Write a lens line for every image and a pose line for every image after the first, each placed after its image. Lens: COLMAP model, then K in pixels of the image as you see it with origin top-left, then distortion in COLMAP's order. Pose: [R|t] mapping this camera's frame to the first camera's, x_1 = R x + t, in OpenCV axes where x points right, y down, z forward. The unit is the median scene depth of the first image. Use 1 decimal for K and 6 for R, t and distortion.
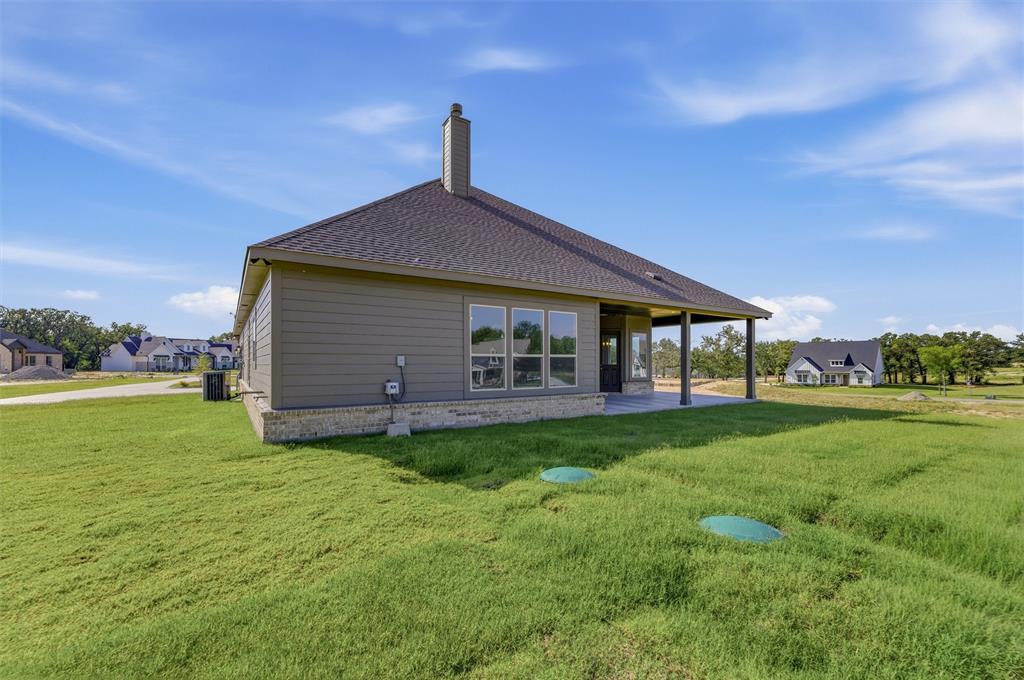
lens RADIAL K [[437.3, 0, 515.5], [0, 437.3, 351.8], [0, 0, 1]] dist [-0.000257, 0.000134]
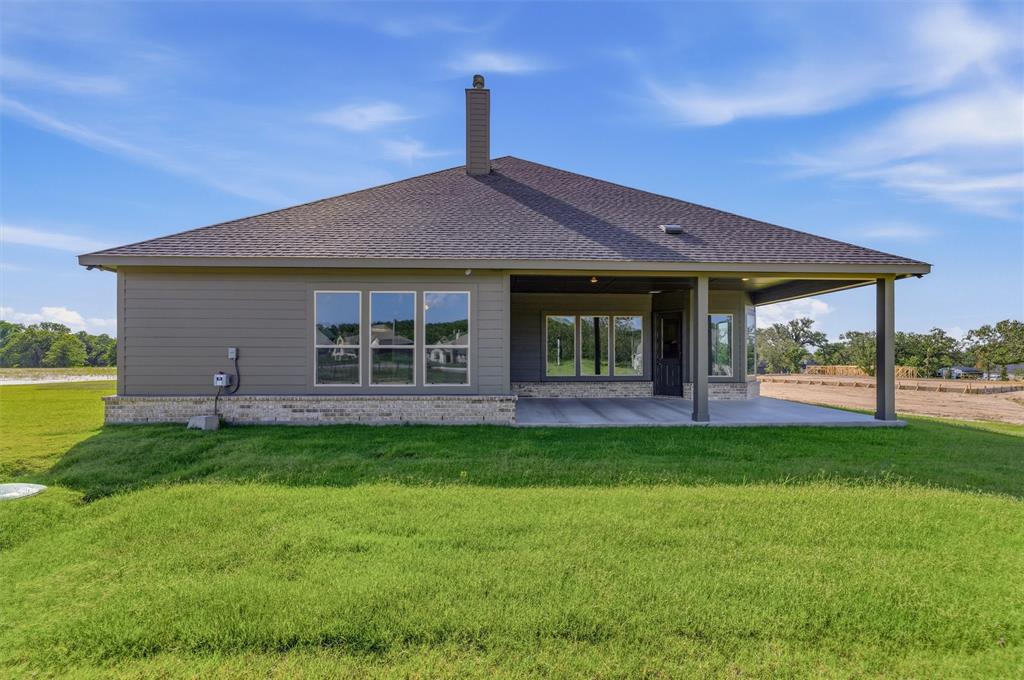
lens RADIAL K [[437.3, 0, 515.5], [0, 437.3, 351.8], [0, 0, 1]] dist [-0.000257, 0.000134]
pose [[0.849616, -0.004241, -0.527385, 0.653325], [0.011742, 0.999872, 0.010876, 0.011588], [0.527272, -0.015433, 0.849557, 0.395956]]
